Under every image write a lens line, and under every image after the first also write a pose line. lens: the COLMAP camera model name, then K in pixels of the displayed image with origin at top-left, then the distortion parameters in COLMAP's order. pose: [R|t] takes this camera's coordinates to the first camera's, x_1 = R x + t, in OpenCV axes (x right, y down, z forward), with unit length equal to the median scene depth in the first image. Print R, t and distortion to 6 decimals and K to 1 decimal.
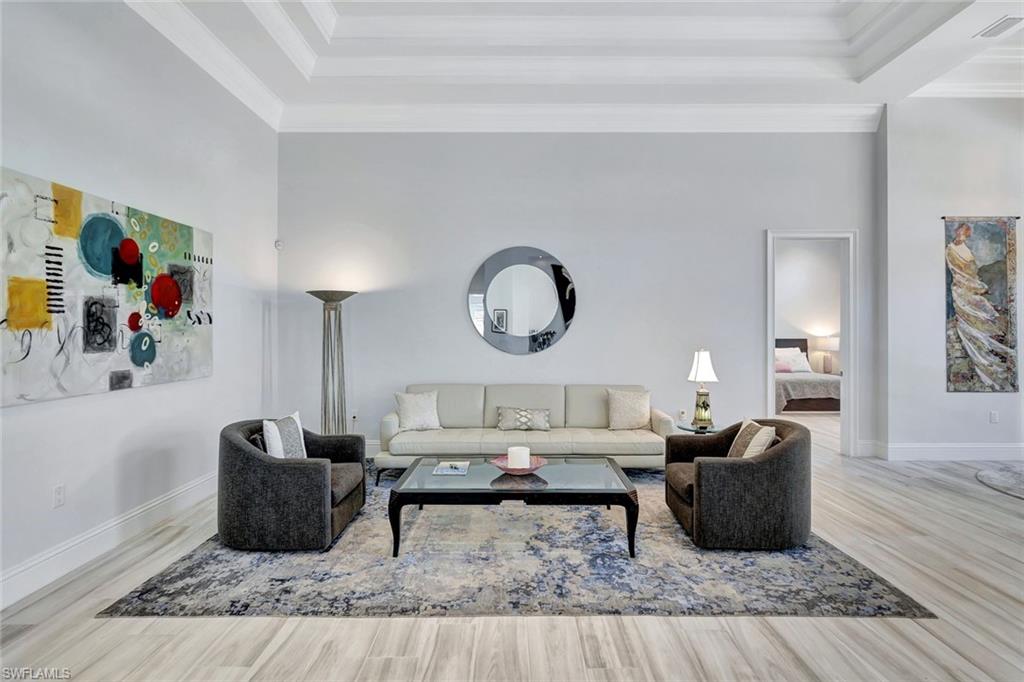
lens RADIAL K [[500.6, 0, 516.4], [0, 500.6, 329.9], [0, 0, 1]] dist [0.002464, 0.000317]
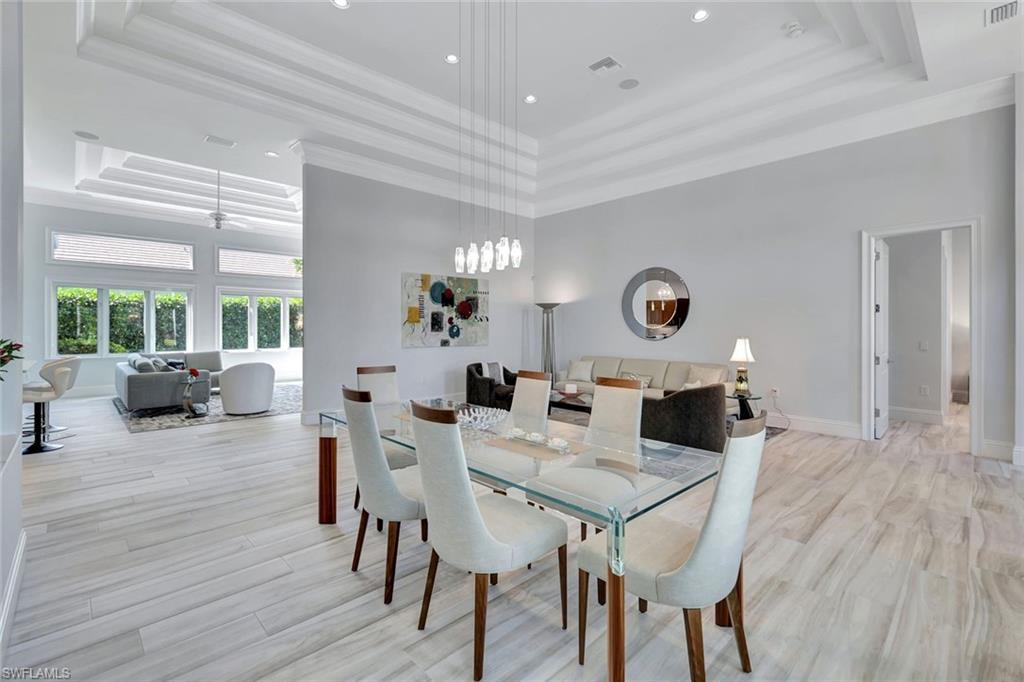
lens RADIAL K [[453.9, 0, 510.9], [0, 453.9, 330.3], [0, 0, 1]] dist [0.000914, 0.000592]
pose [[0.690703, 0.004777, -0.723123, 1.135415], [-0.000358, 0.999980, 0.006263, 0.018339], [0.723139, -0.004067, 0.690691, -0.384940]]
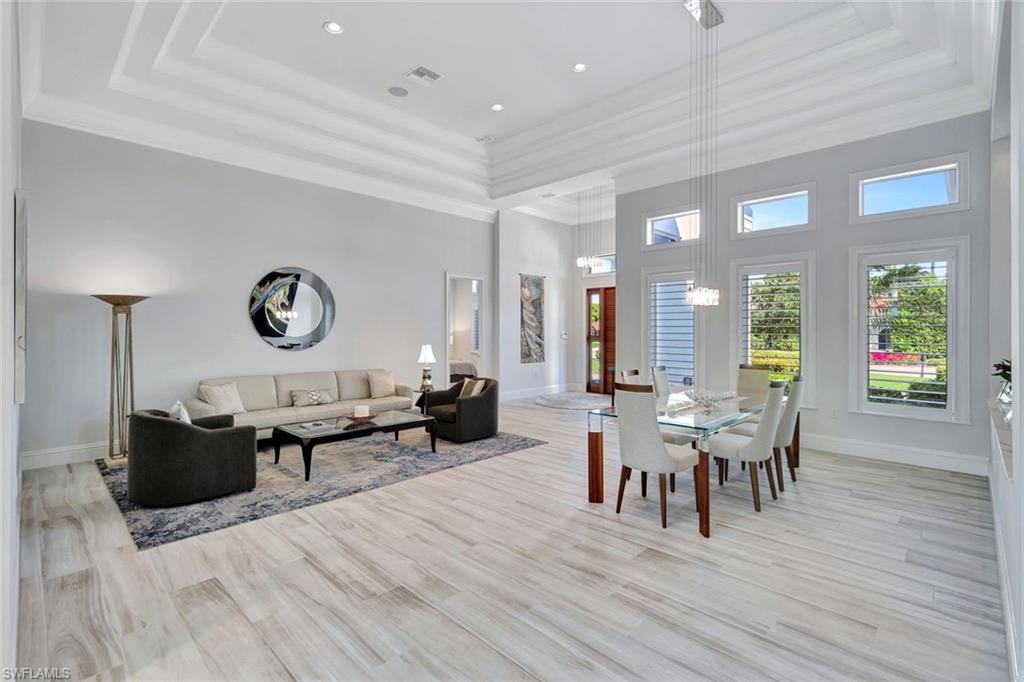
lens RADIAL K [[468.9, 0, 512.2], [0, 468.9, 333.6], [0, 0, 1]] dist [0.001426, -0.000212]
pose [[0.701310, -0.004327, 0.712843, -0.755443], [-0.000660, 0.999977, 0.006719, -0.007441], [-0.712856, -0.005182, 0.701291, -0.414886]]
